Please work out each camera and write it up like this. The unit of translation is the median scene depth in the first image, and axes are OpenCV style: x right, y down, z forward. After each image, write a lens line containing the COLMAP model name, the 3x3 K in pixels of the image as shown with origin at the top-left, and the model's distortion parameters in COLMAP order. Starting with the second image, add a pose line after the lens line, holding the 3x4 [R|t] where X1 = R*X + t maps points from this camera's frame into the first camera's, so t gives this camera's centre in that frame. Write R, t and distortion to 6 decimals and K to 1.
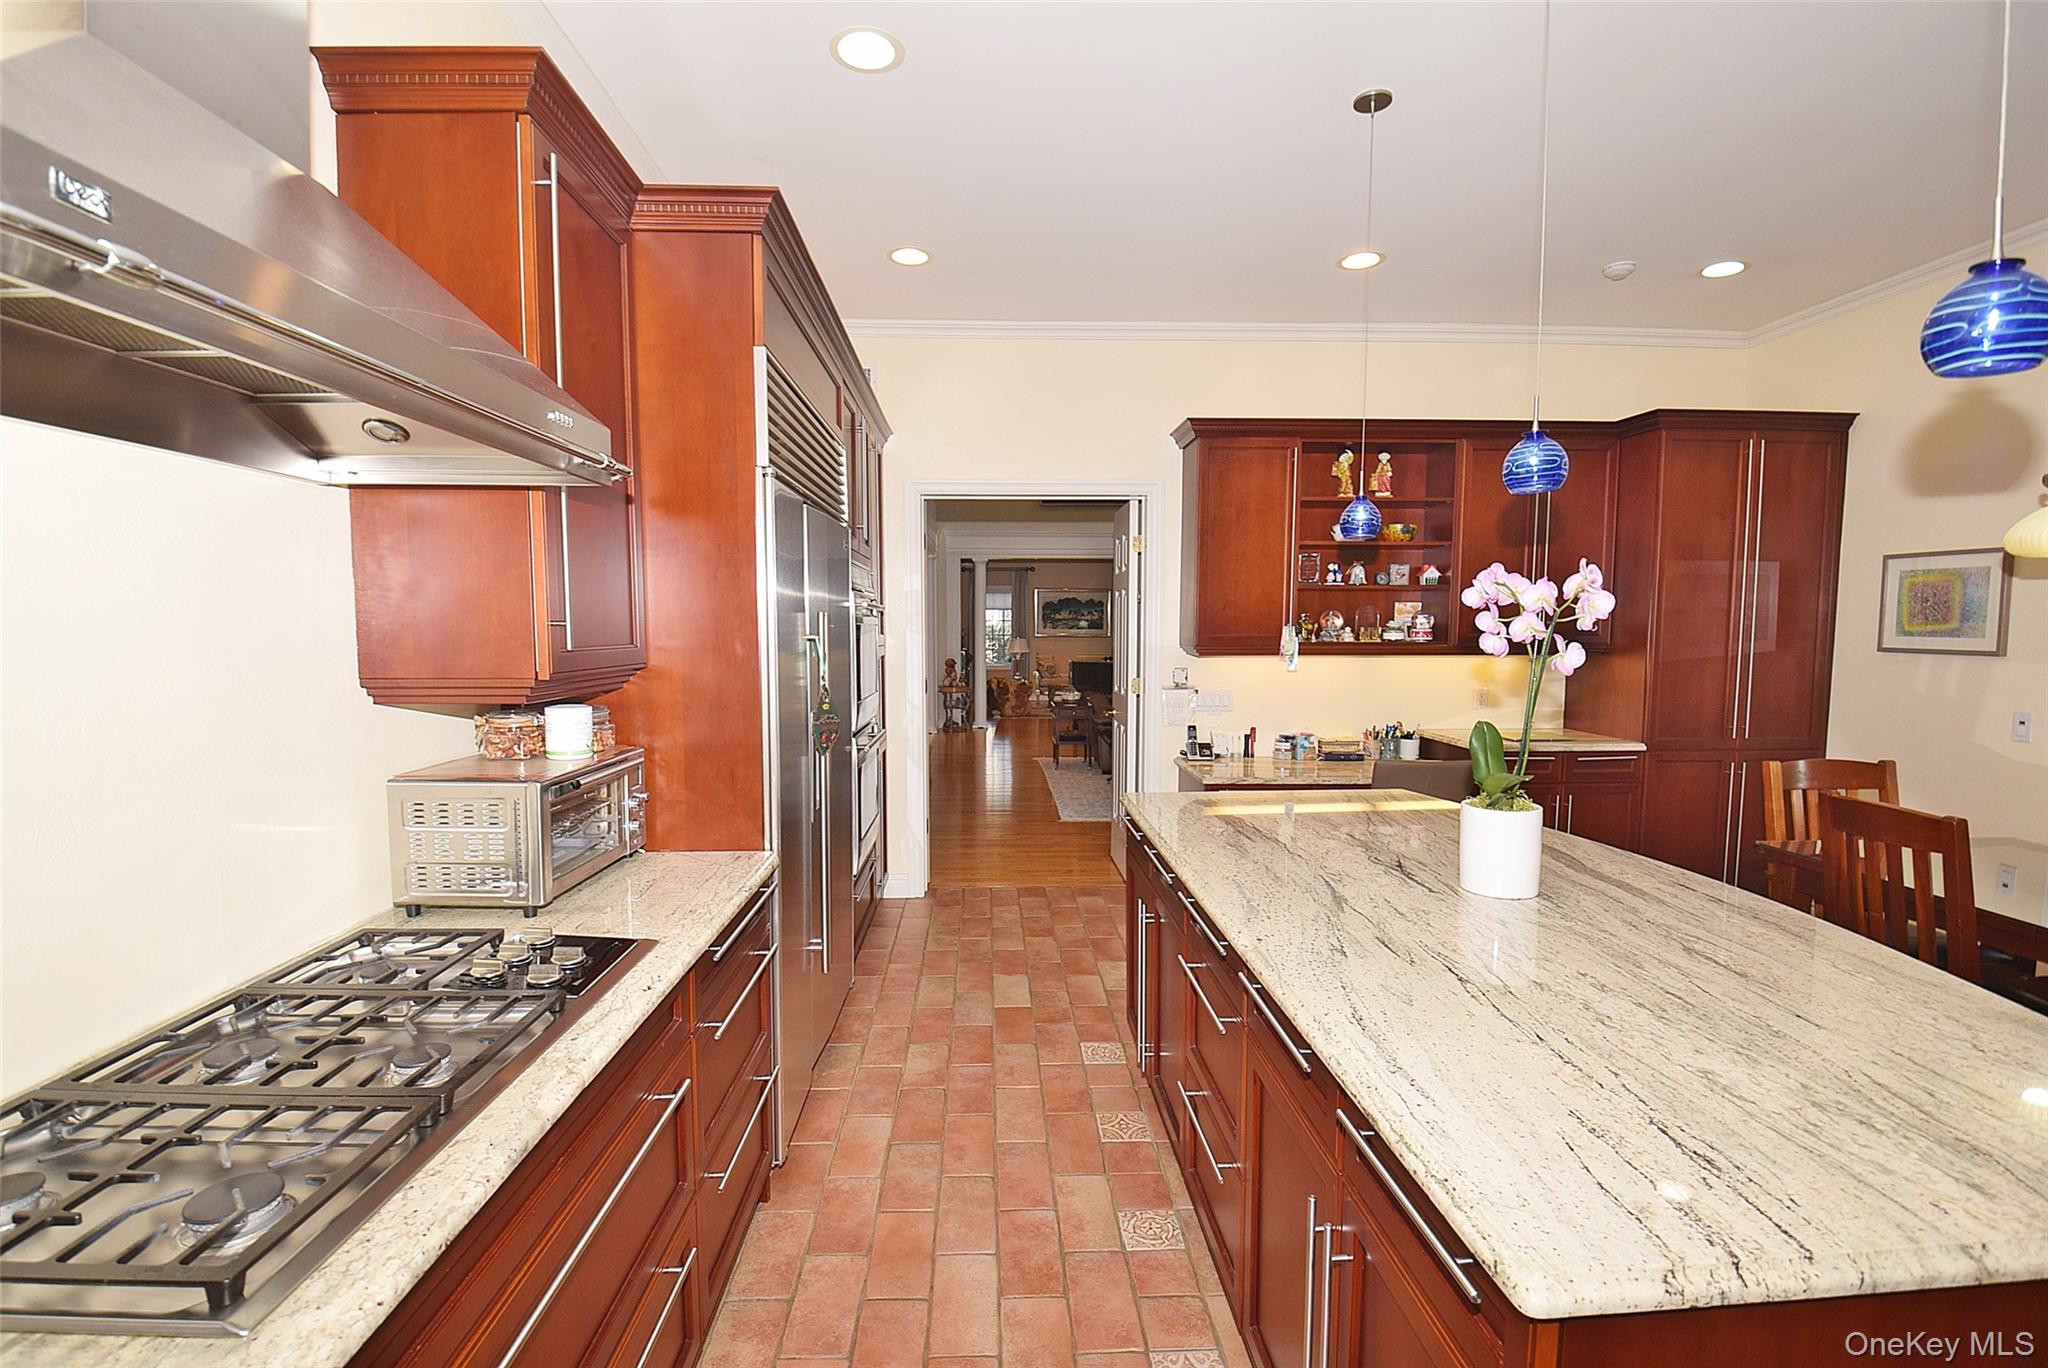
lens RADIAL K [[928.1, 0, 1011.3], [0, 928.1, 704.9], [0, 0, 1]] dist [0.000906, -0.014485]
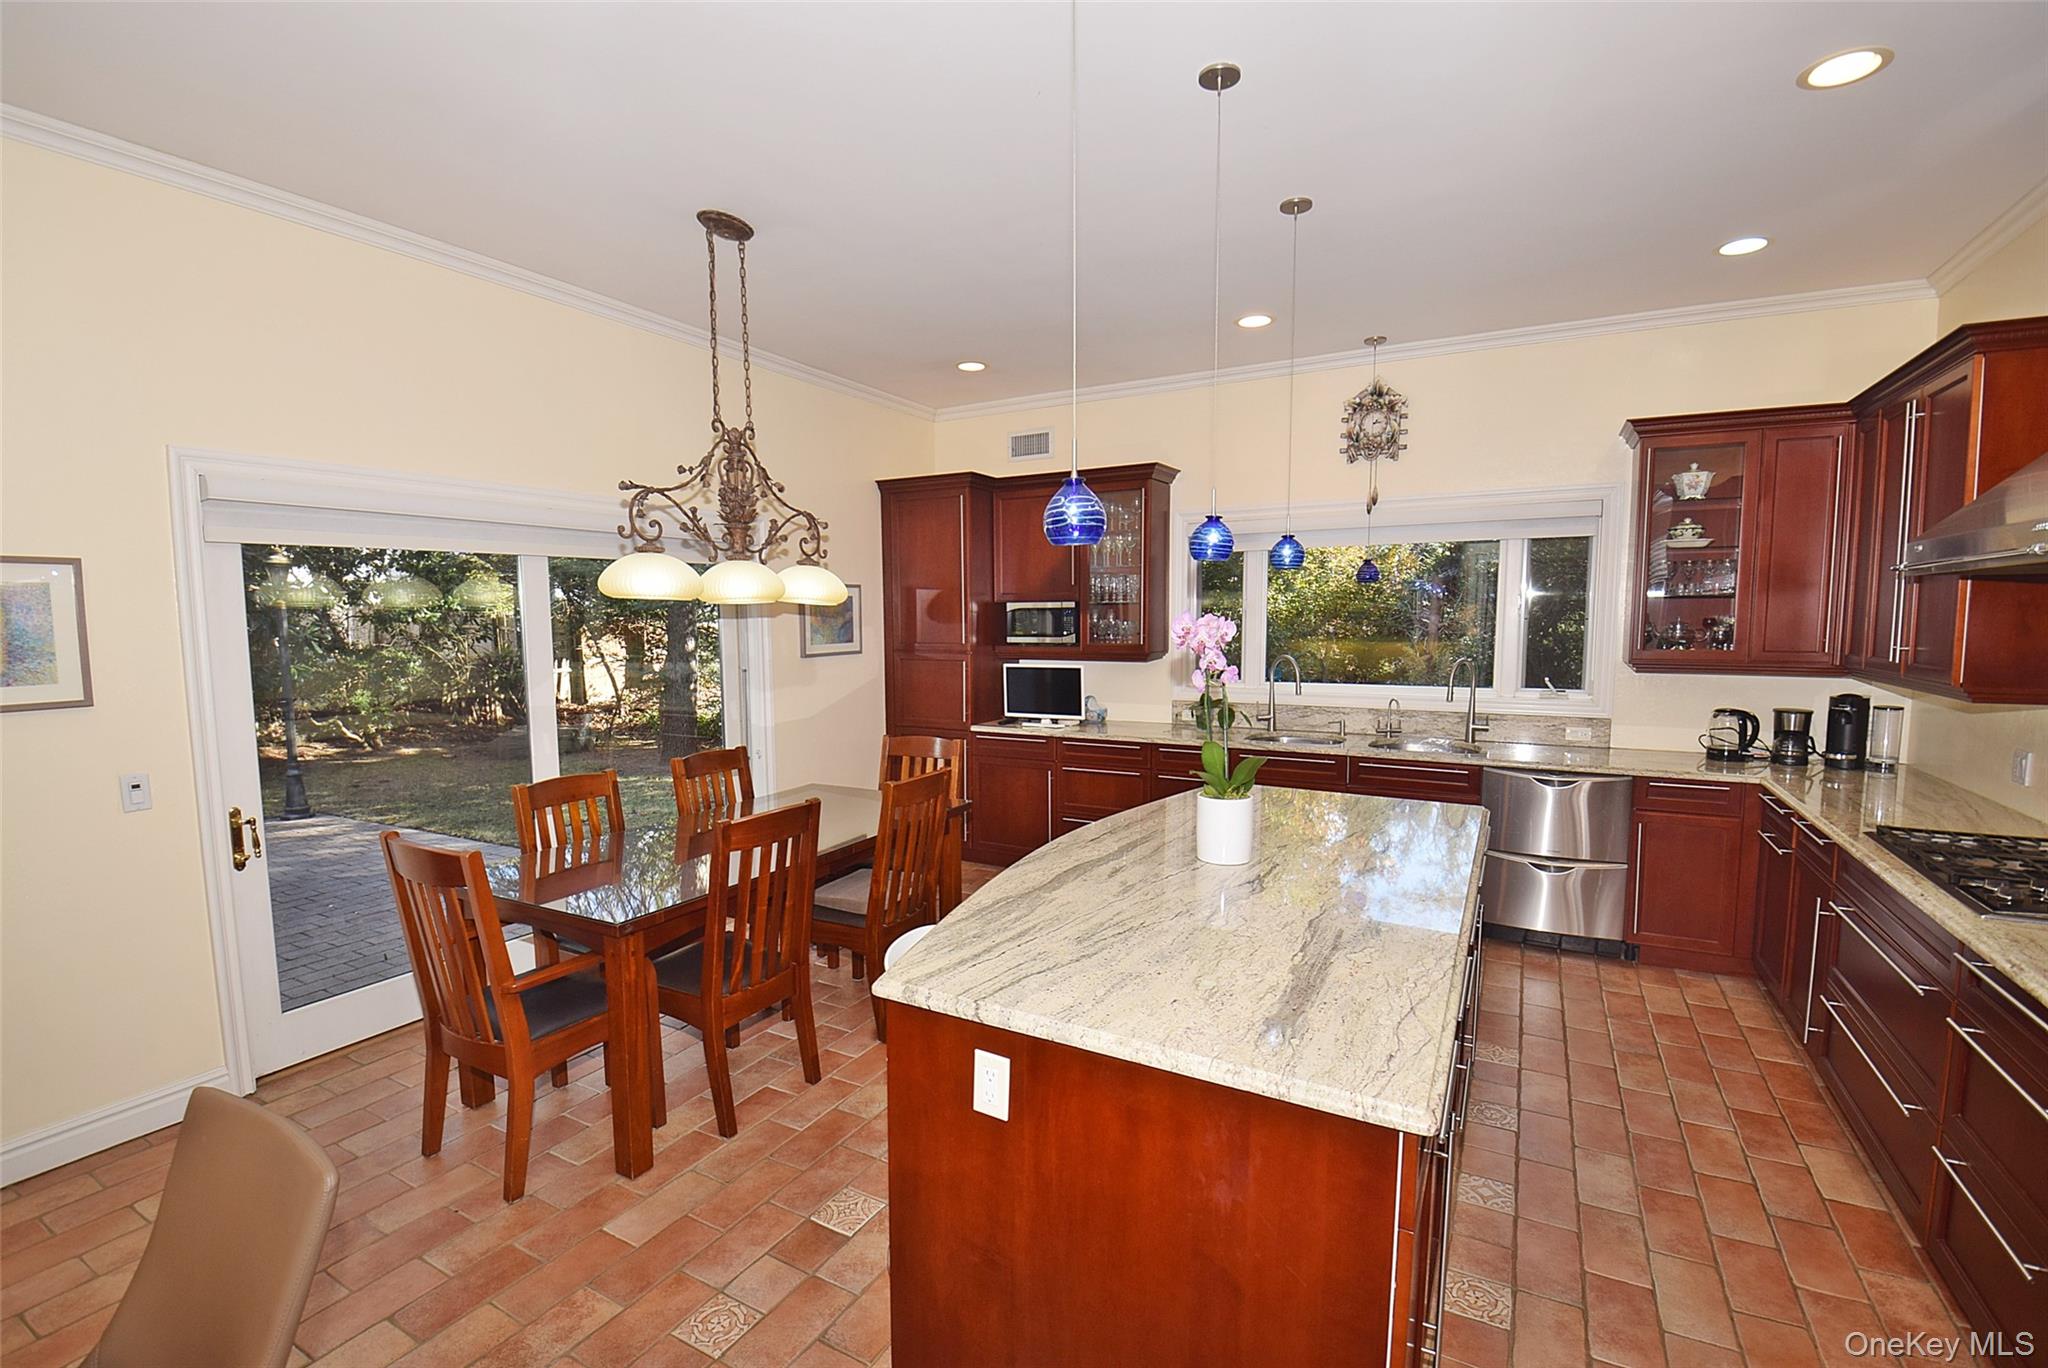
lens RADIAL K [[899.3, 0, 1018.0], [0, 899.3, 703.2], [0, 0, 1]] dist [0.016387, -0.028831]
pose [[-0.858933, -0.048484, 0.509788, 0.061279], [0.045489, 0.984349, 0.170260, -0.117628], [-0.510064, 0.169431, -0.843284, 1.024112]]
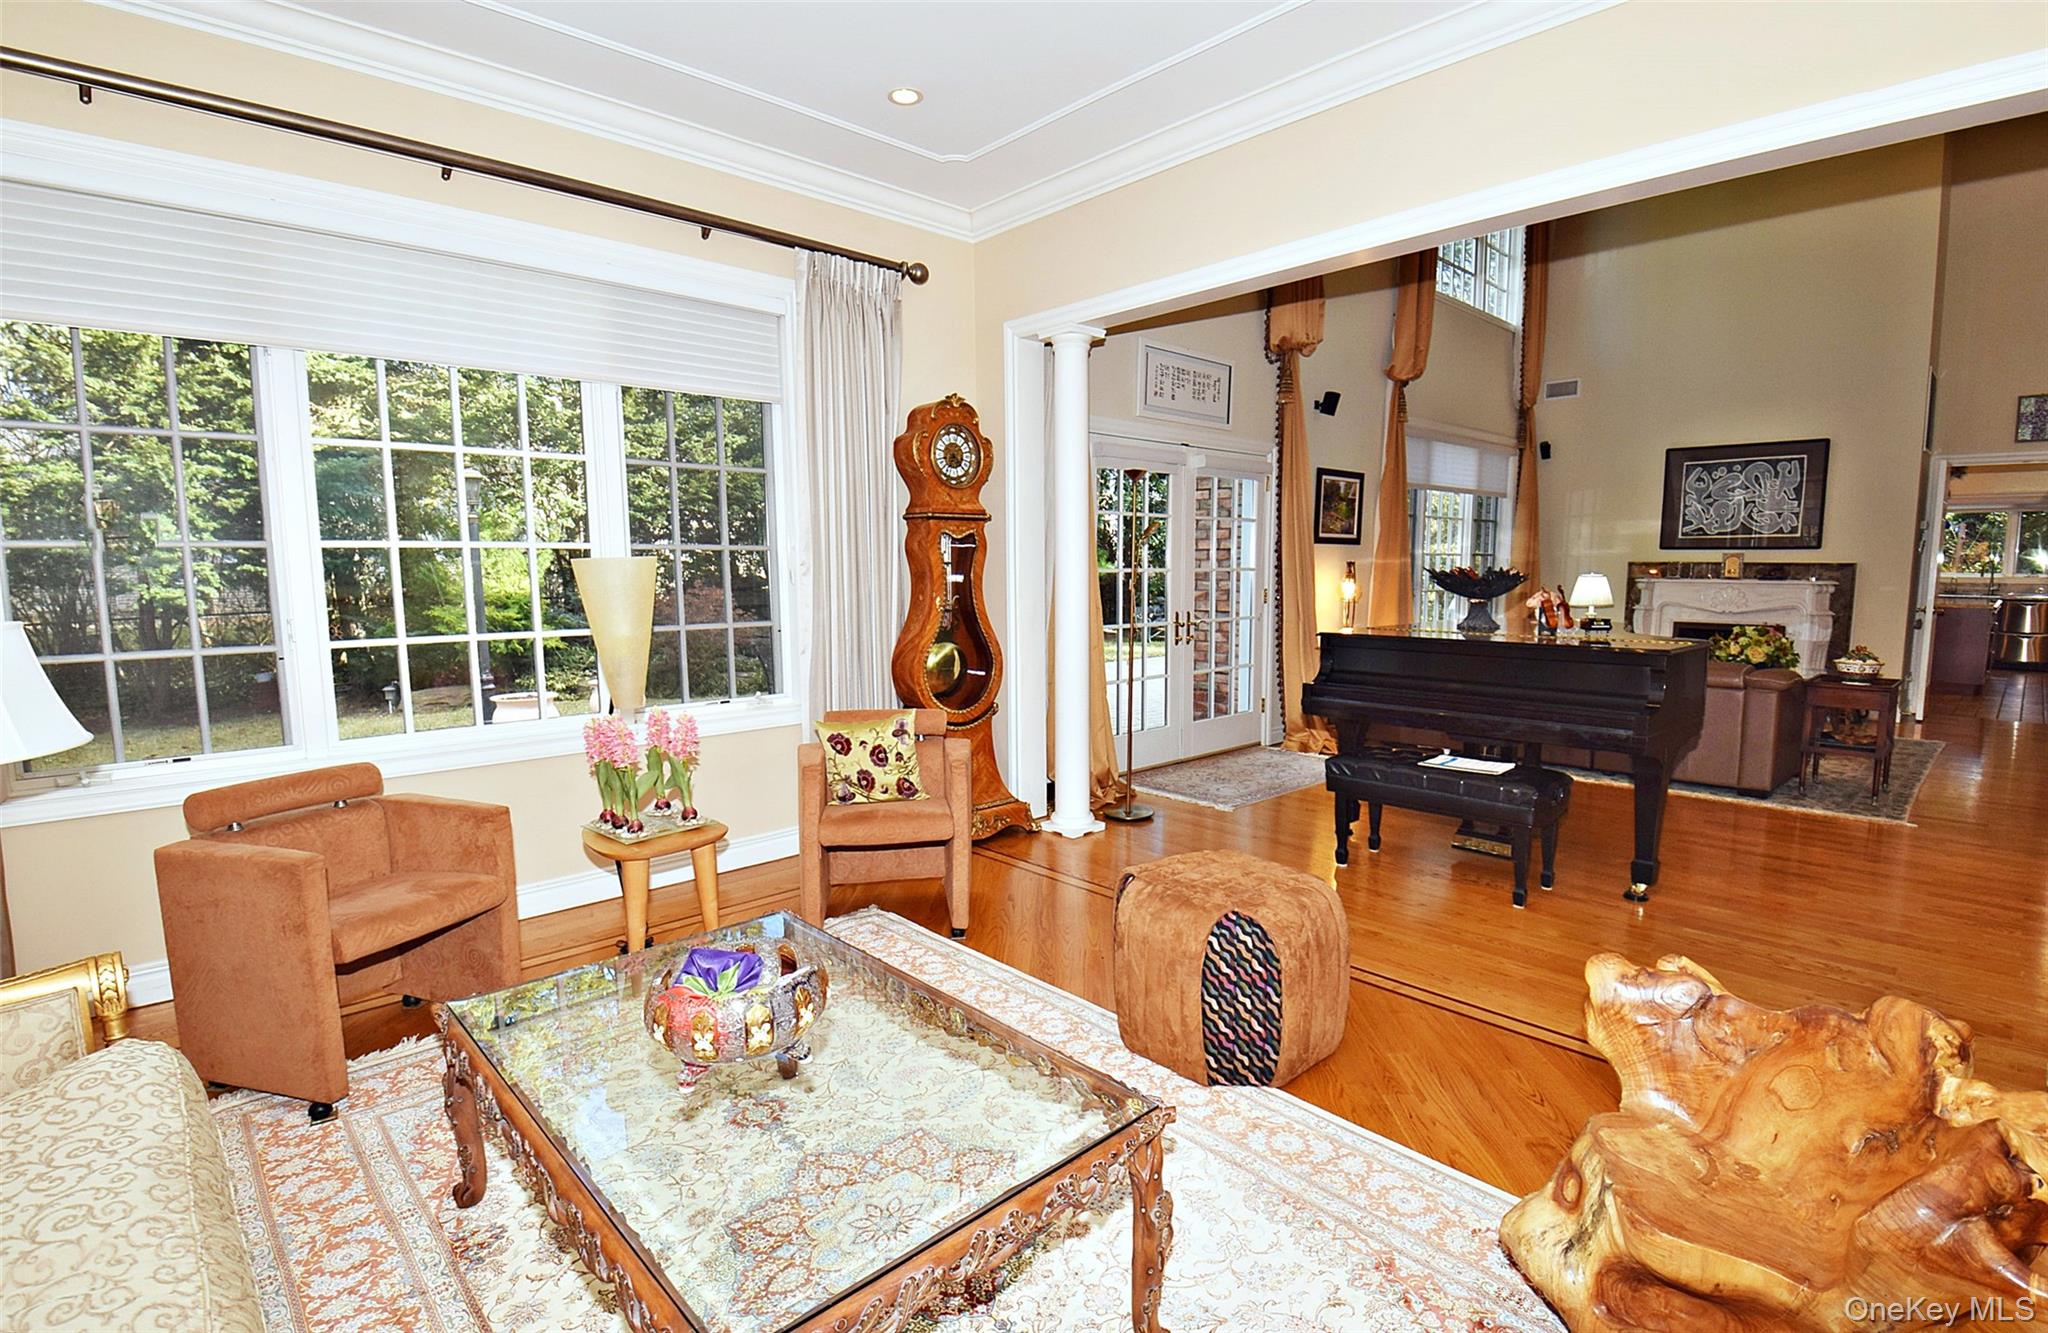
lens RADIAL K [[996.6, 0, 1019.4], [0, 996.6, 691.6], [0, 0, 1]] dist [-0.001854, -0.017335]
pose [[-0.678112, -0.093595, 0.728975, -0.045956], [0.064073, 0.980553, 0.185498, -0.305843], [-0.732161, 0.172496, -0.658928, 4.011473]]
